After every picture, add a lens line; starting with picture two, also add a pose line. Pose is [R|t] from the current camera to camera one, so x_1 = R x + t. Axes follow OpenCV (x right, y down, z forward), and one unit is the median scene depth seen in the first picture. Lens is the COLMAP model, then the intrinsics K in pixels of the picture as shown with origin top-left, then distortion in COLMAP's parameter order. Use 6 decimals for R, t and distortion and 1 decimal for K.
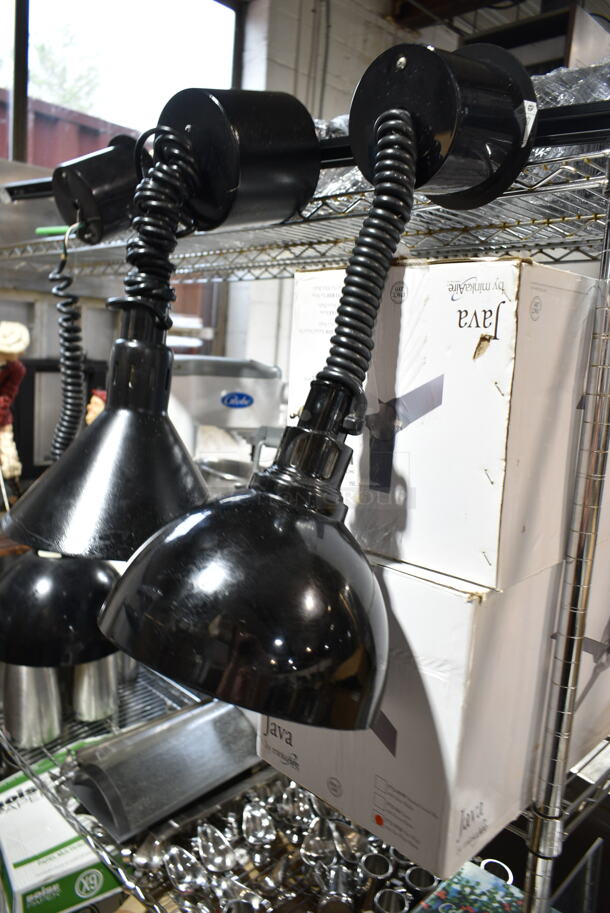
lens RADIAL K [[687.7, 0, 304.2], [0, 687.7, 451.2], [0, 0, 1]] dist [-0.013829, 0.009544]
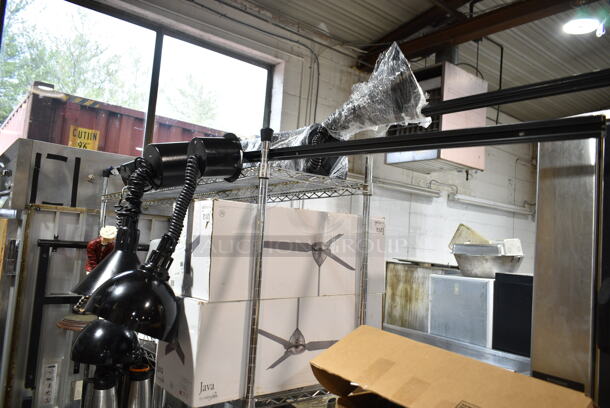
lens RADIAL K [[459.5, 0, 304.4], [0, 459.5, 206.8], [0, 0, 1]] dist [-0.013829, 0.009544]
pose [[0.995702, -0.011488, -0.091895, 0.243143], [-0.011063, 0.970417, -0.241182, 0.075678], [0.091947, 0.241162, 0.966119, -0.289229]]
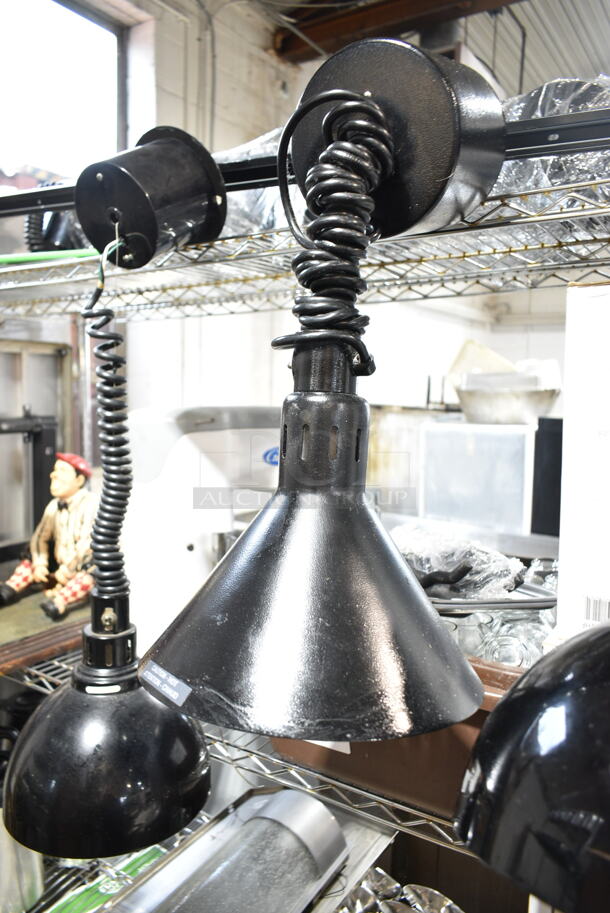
lens RADIAL K [[687.7, 0, 307.1], [0, 687.7, 453.2], [0, 0, 1]] dist [-0.013829, 0.009544]
pose [[0.977589, -0.073833, 0.197150, -0.155930], [0.083025, 0.995793, -0.038759, -0.028677], [-0.193459, 0.054259, 0.979607, 0.126958]]
